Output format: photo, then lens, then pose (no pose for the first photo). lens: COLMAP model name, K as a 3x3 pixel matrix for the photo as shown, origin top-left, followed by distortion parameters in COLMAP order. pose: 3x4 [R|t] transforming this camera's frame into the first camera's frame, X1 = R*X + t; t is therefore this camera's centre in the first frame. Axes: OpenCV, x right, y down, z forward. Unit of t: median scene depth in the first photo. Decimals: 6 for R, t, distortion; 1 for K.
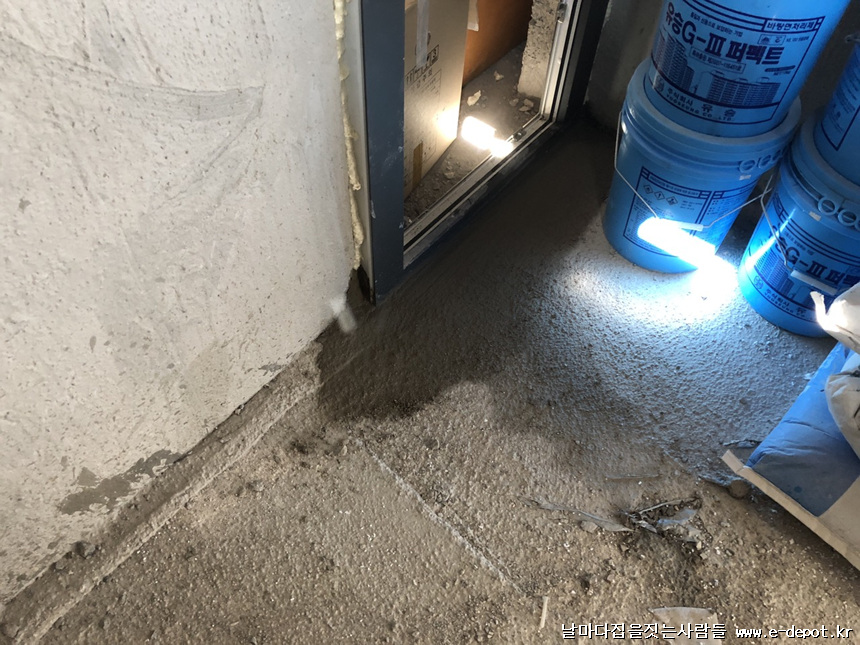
lens RADIAL K [[714.6, 0, 425.4], [0, 714.6, 319.0], [0, 0, 1]] dist [0.041187, -0.014924]
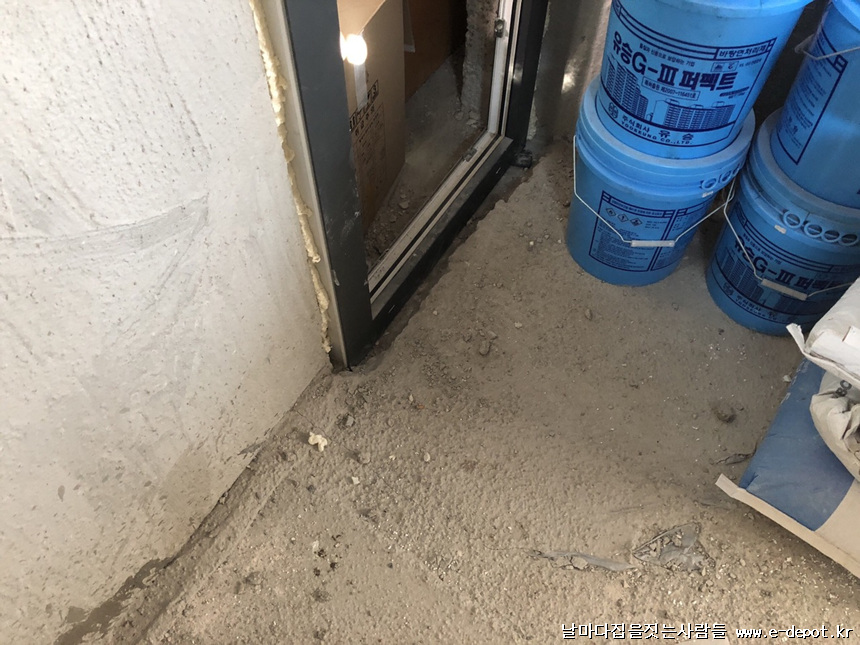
lens RADIAL K [[714.6, 0, 430.1], [0, 714.6, 325.4], [0, 0, 1]] dist [0.041187, -0.014924]
pose [[0.989816, -0.129901, 0.058223, -0.013033], [0.126150, 0.989941, 0.064058, -0.143092], [-0.065958, -0.056061, 0.996246, 0.039387]]
